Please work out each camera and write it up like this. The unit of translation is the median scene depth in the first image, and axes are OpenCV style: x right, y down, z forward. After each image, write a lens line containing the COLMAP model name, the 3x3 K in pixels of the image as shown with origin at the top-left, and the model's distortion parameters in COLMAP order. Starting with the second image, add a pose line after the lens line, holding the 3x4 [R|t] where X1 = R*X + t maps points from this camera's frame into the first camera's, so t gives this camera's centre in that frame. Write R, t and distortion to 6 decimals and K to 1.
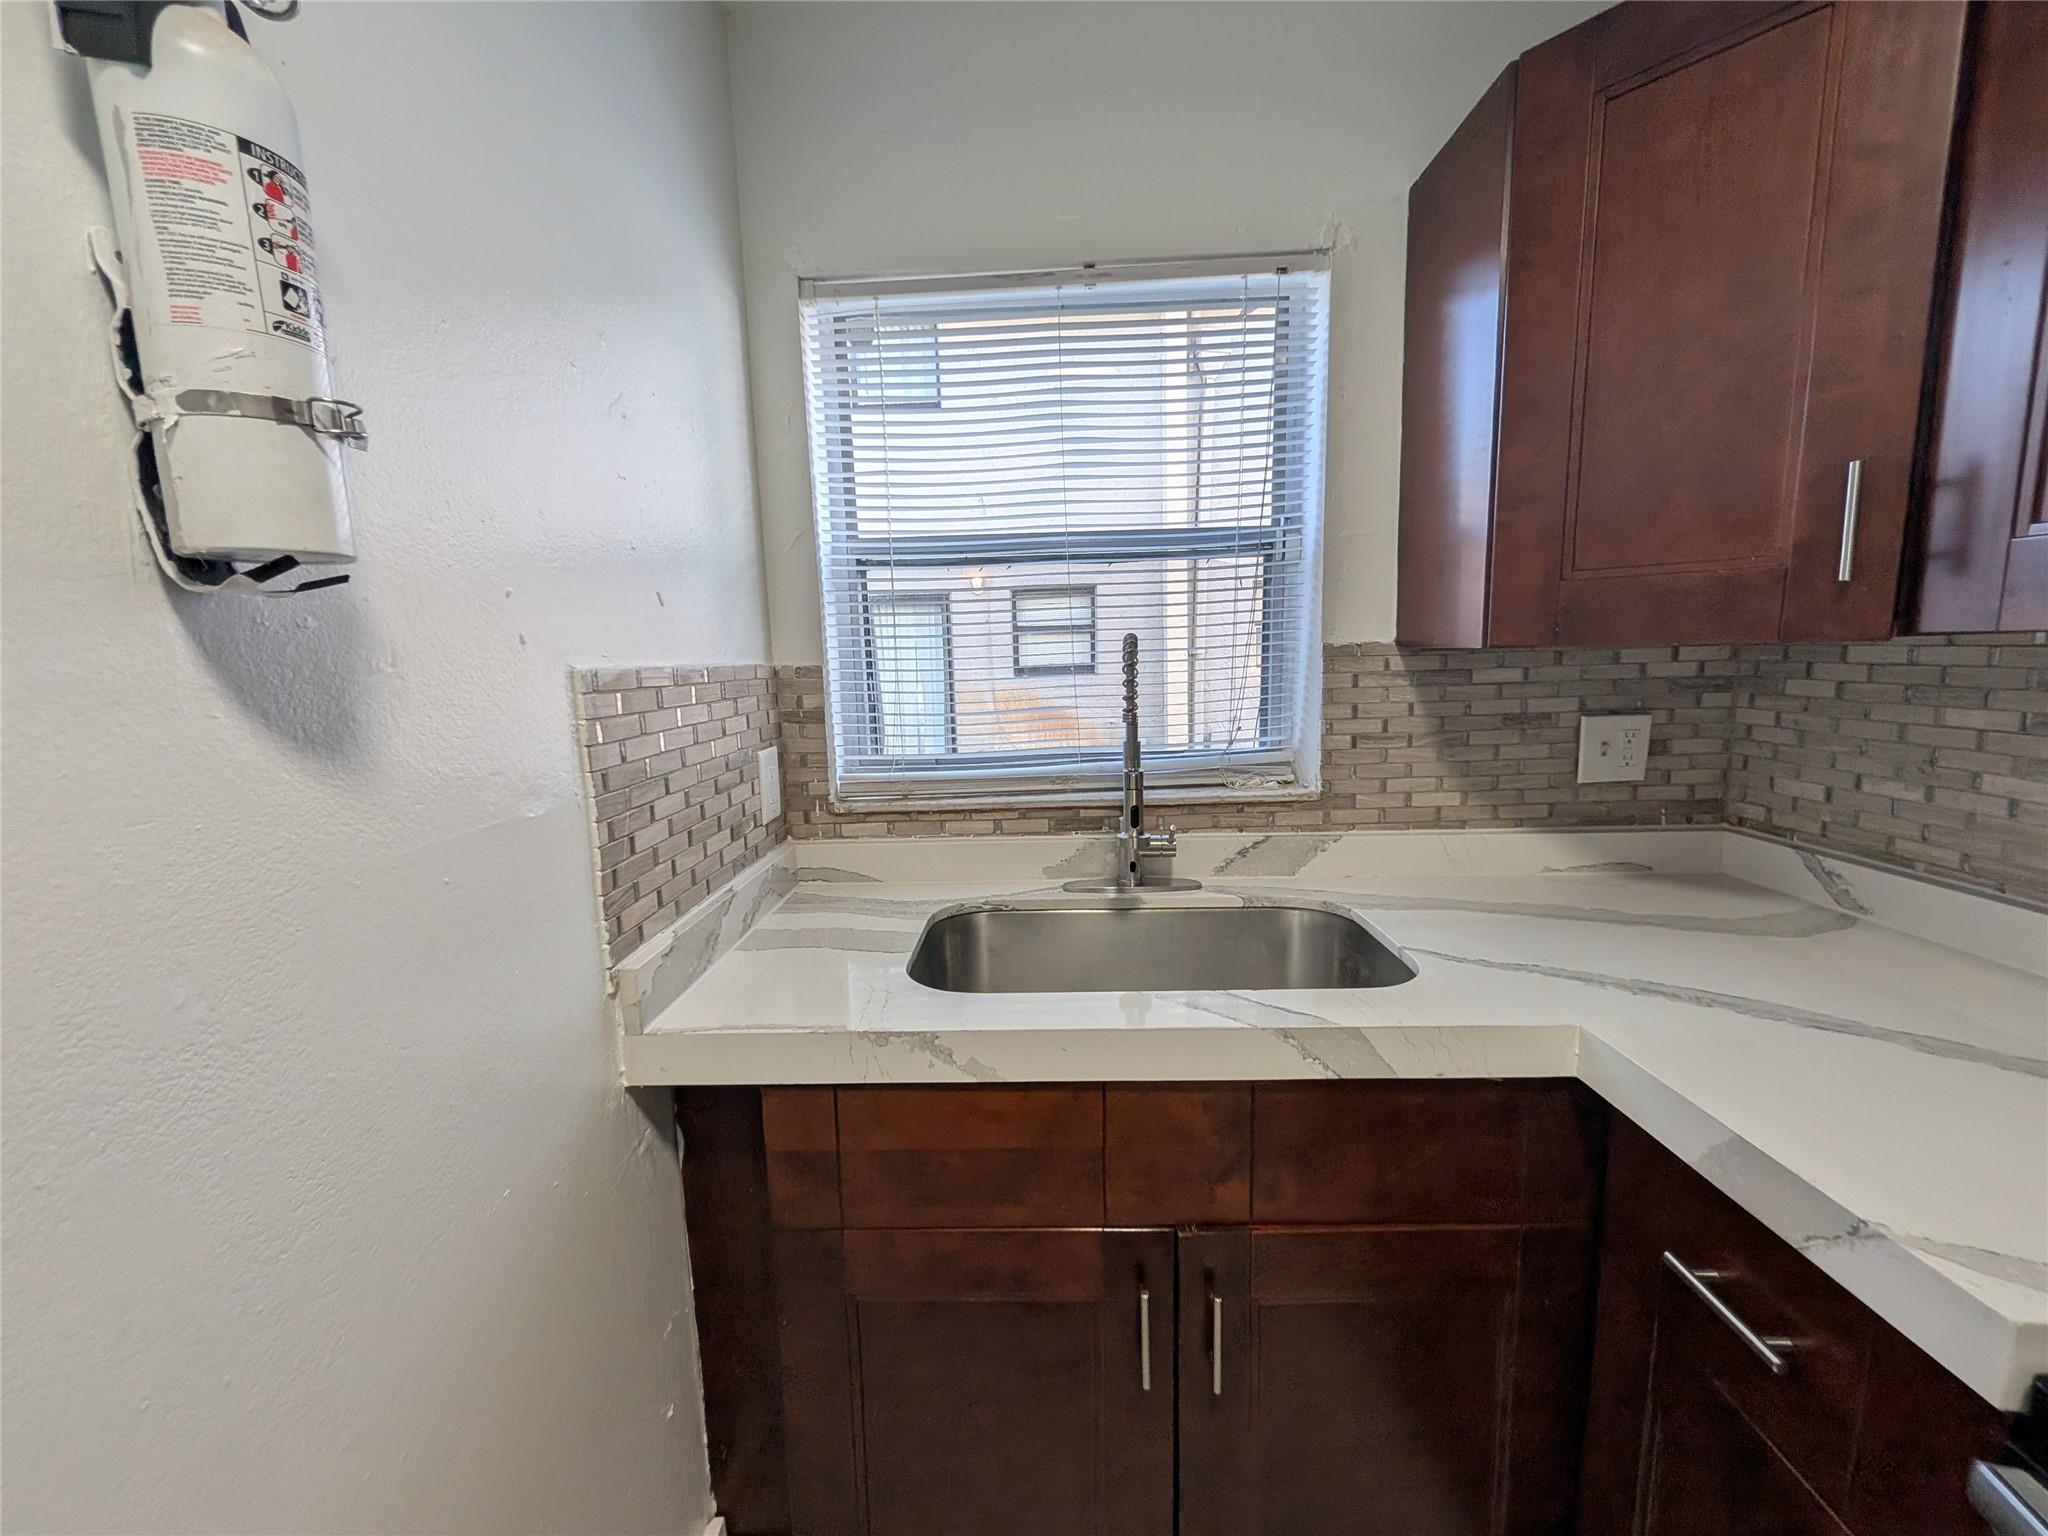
lens RADIAL K [[819.6, 0, 1022.0], [0, 819.6, 768.4], [0, 0, 1]] dist [0.008259, -0.001273]
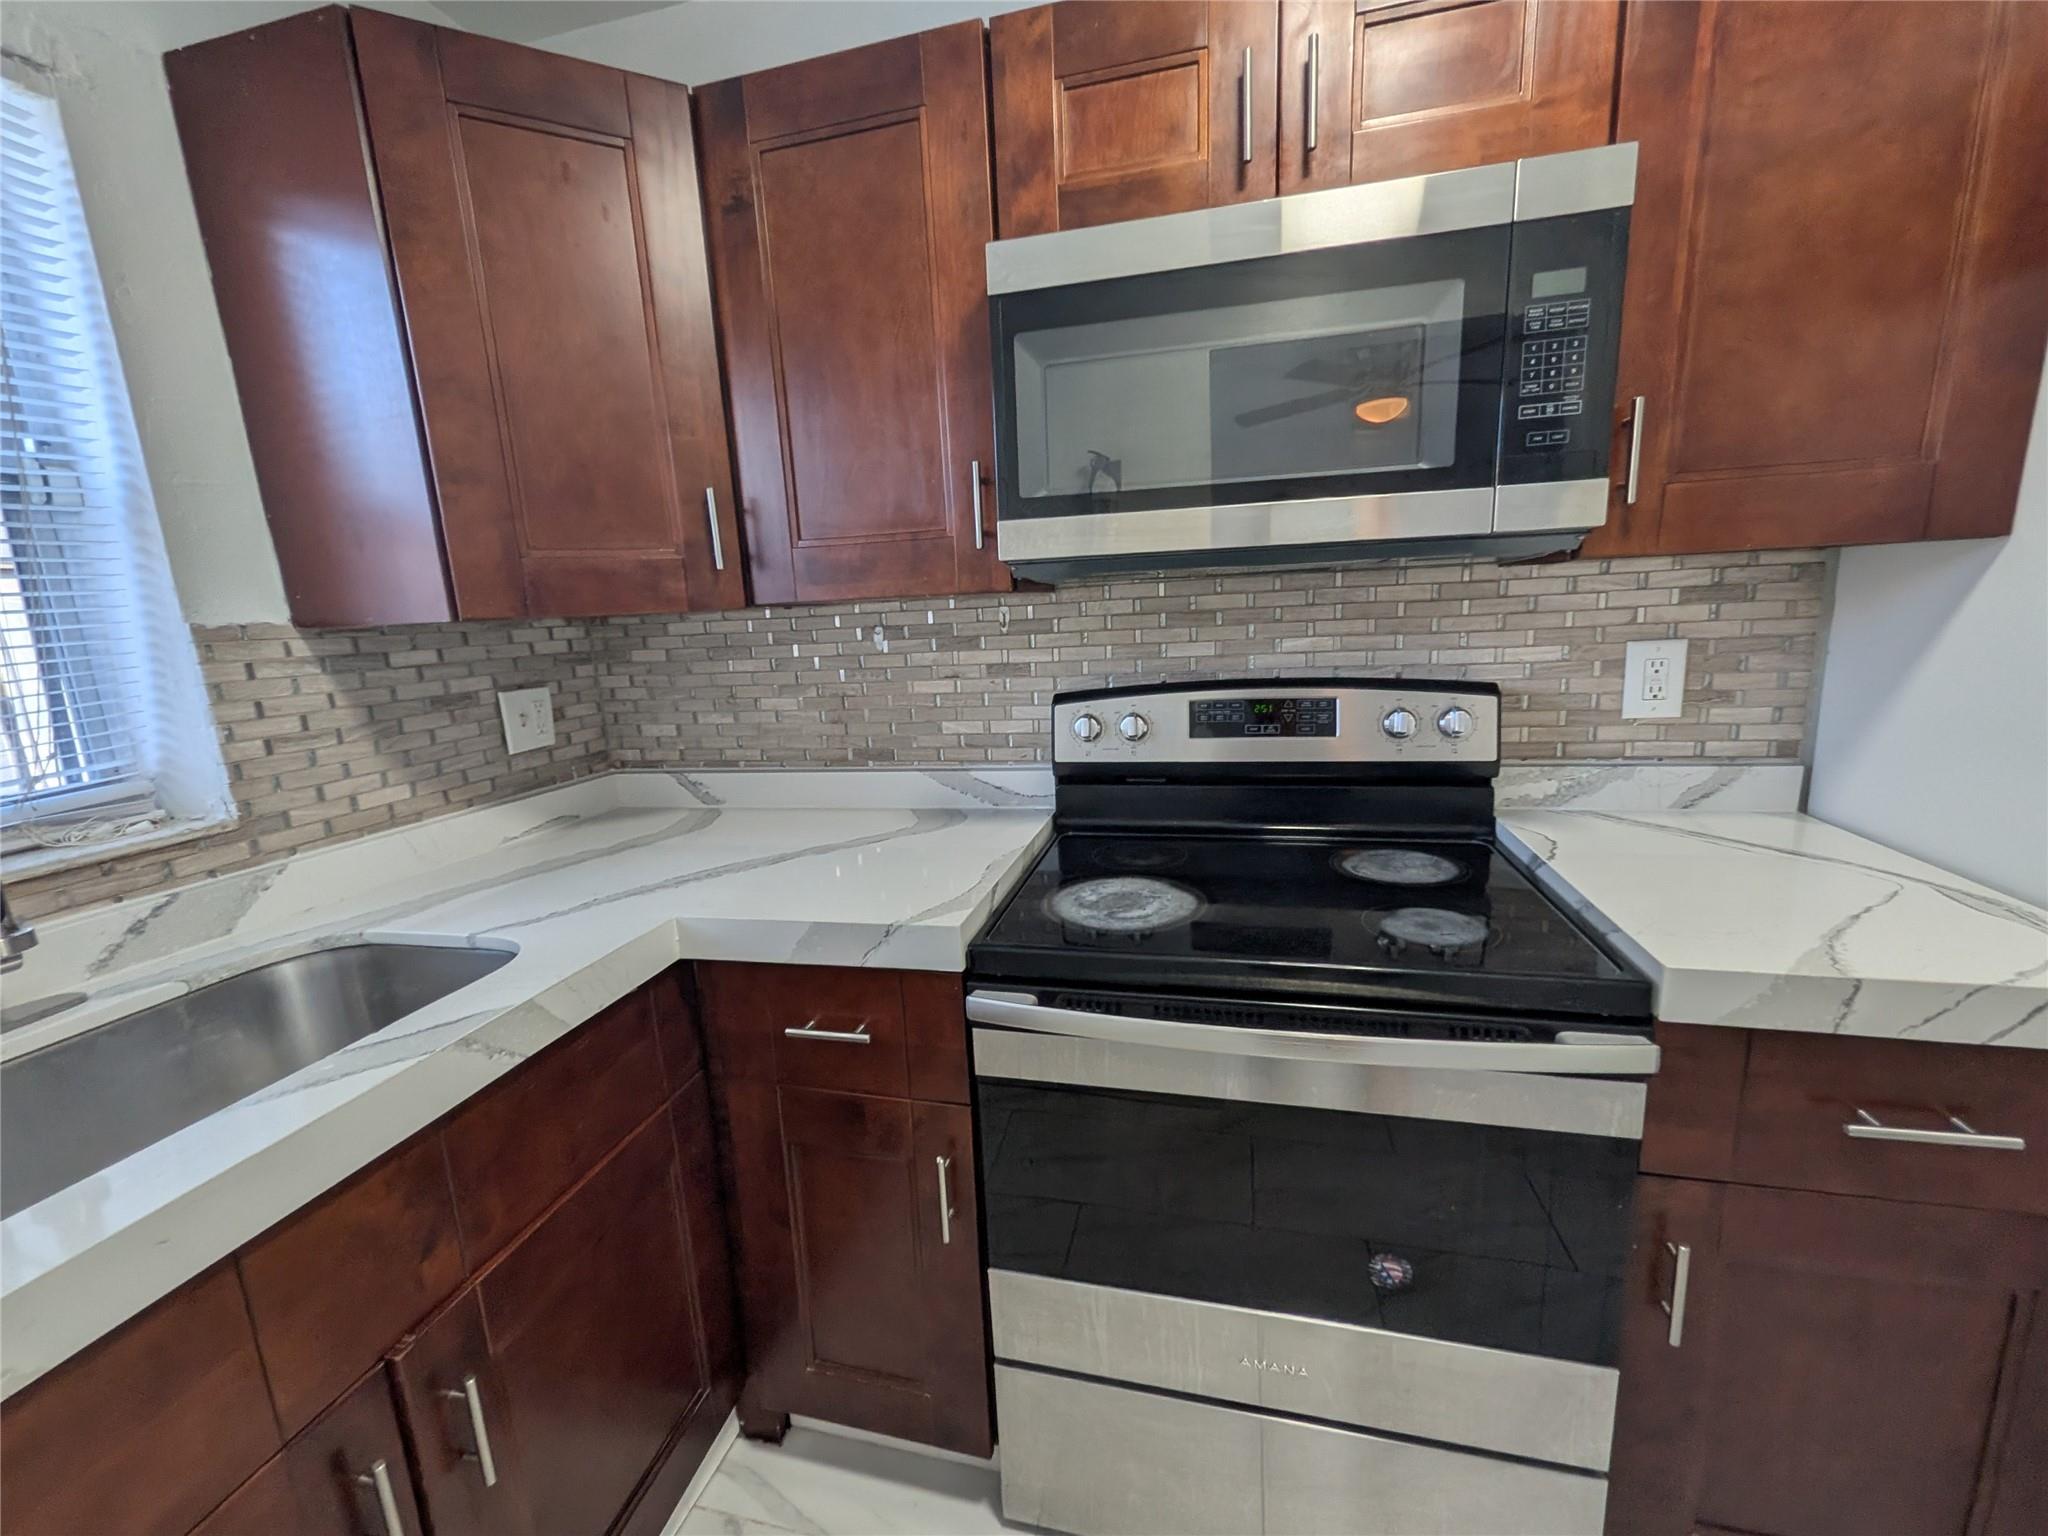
lens RADIAL K [[819.6, 0, 1025.8], [0, 819.6, 768.2], [0, 0, 1]] dist [0.008259, -0.001273]
pose [[0.209675, -0.169099, 0.963038, -0.224130], [0.182054, 0.974460, 0.131468, 0.016802], [-0.960673, 0.147760, 0.235105, 0.102657]]
